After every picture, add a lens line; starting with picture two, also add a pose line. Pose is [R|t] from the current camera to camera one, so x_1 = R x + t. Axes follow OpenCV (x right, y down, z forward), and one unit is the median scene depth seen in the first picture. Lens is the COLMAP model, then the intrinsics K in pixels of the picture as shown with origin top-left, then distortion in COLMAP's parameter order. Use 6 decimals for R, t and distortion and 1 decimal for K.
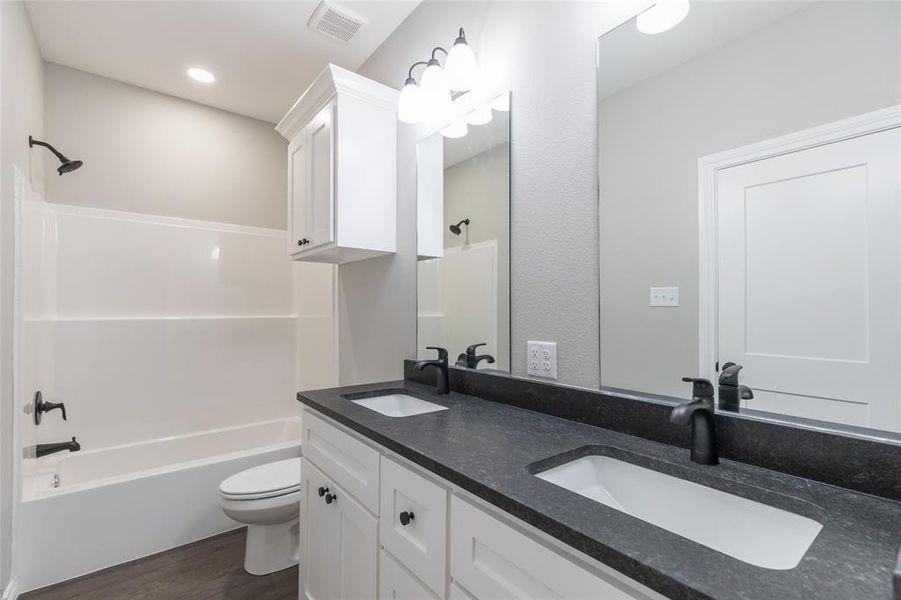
lens RADIAL K [[387.2, 0, 467.0], [0, 387.2, 315.0], [0, 0, 1]] dist [0.005074, -0.000336]
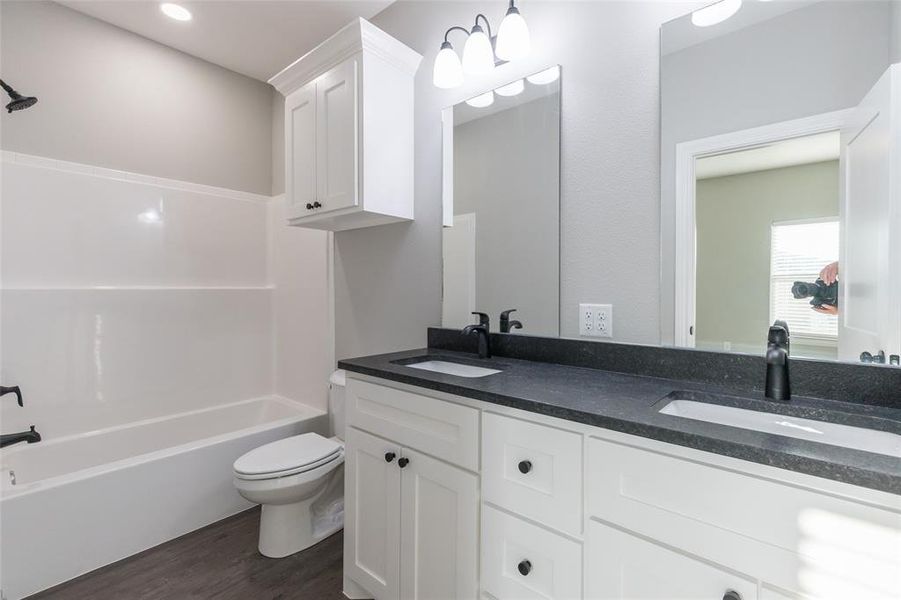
lens RADIAL K [[387.2, 0, 468.5], [0, 387.2, 299.5], [0, 0, 1]] dist [0.005074, -0.000336]
pose [[0.984269, -0.004312, 0.176626, -0.247648], [0.000981, 0.999820, 0.018944, 0.025668], [-0.176676, -0.018473, 0.984096, 0.002381]]
